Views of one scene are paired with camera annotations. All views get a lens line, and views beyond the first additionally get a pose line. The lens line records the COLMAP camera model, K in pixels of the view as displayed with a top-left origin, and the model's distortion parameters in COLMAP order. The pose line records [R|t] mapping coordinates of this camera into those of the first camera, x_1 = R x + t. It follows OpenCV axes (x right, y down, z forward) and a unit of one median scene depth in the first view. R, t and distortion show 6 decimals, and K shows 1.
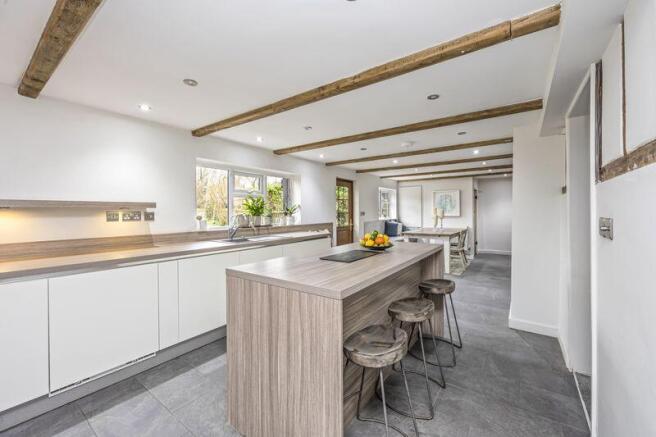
lens RADIAL K [[267.5, 0, 327.5], [0, 267.5, 214.1], [0, 0, 1]] dist [-0.000627, 0.000110]
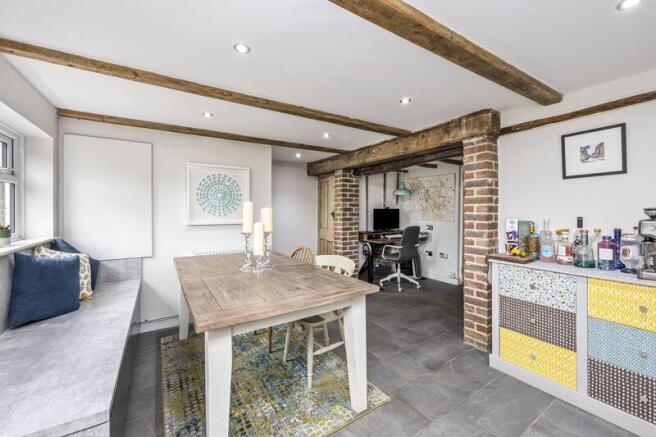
lens RADIAL K [[267.5, 0, 327.9], [0, 267.5, 214.2], [0, 0, 1]] dist [-0.000627, 0.000110]
pose [[0.366562, -0.012727, 0.930306, 0.097179], [0.010446, 0.999900, 0.009563, -0.009804], [-0.930335, 0.006213, 0.366658, 0.626864]]
